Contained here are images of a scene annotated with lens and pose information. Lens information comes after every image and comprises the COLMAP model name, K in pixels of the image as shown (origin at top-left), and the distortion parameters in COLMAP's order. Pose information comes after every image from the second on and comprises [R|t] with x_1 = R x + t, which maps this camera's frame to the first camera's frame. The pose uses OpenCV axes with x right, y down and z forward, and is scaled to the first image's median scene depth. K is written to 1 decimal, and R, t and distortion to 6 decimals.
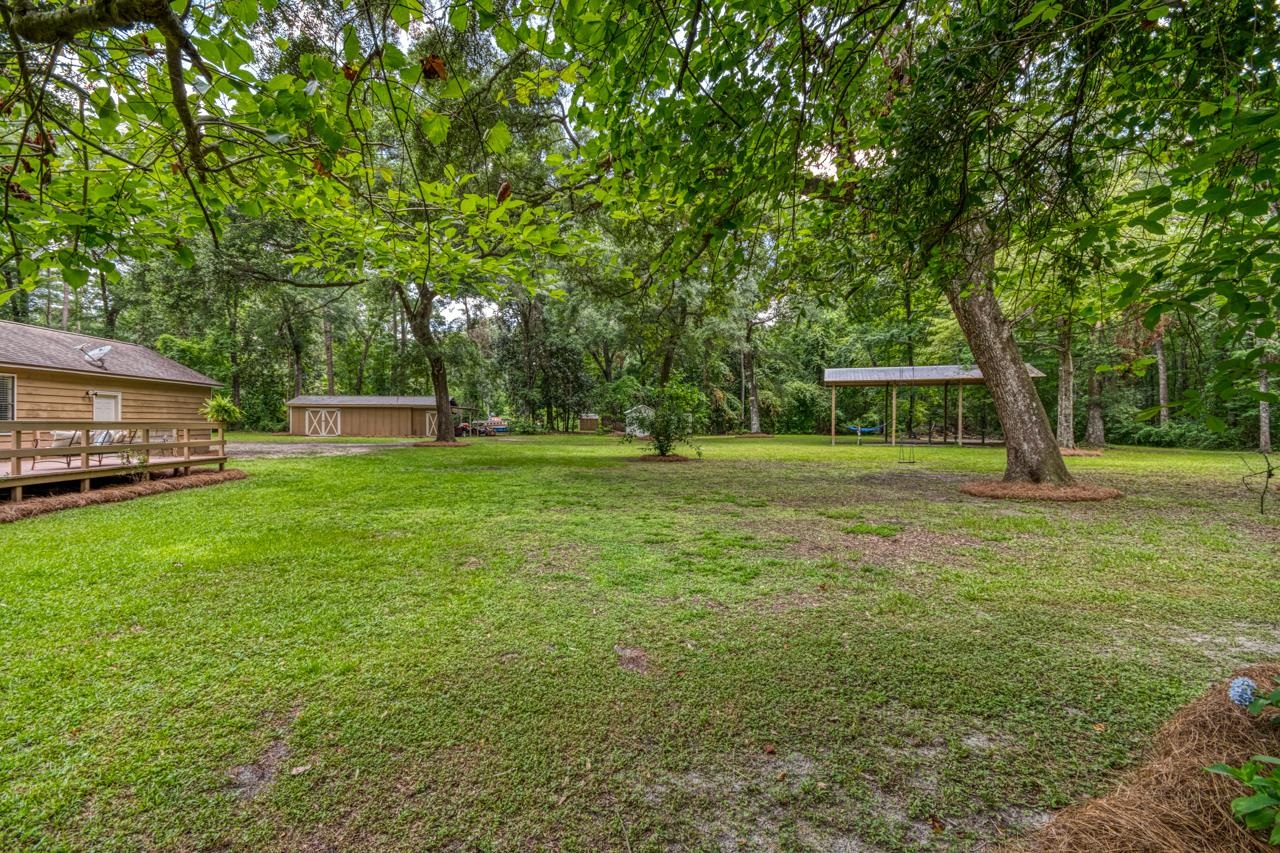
lens RADIAL K [[538.4, 0, 640.0], [0, 538.4, 426.5], [0, 0, 1]] dist [0.000047, -0.008630]
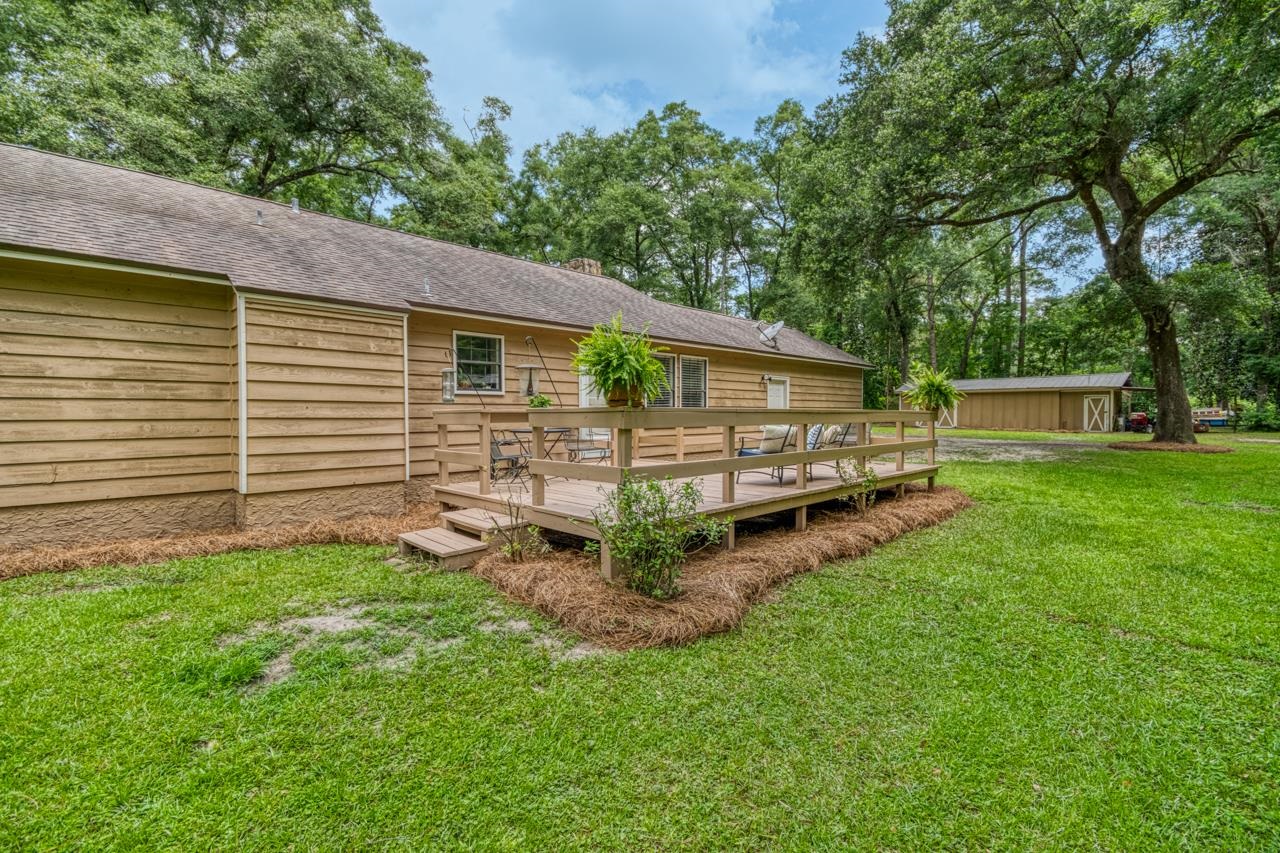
lens RADIAL K [[538.4, 0, 640.0], [0, 538.4, 426.5], [0, 0, 1]] dist [0.000047, -0.008630]
pose [[0.573484, 0.017234, -0.819035, -0.389009], [-0.001664, 0.999801, 0.019872, -0.001338], [0.819215, -0.010033, 0.573399, 0.300811]]
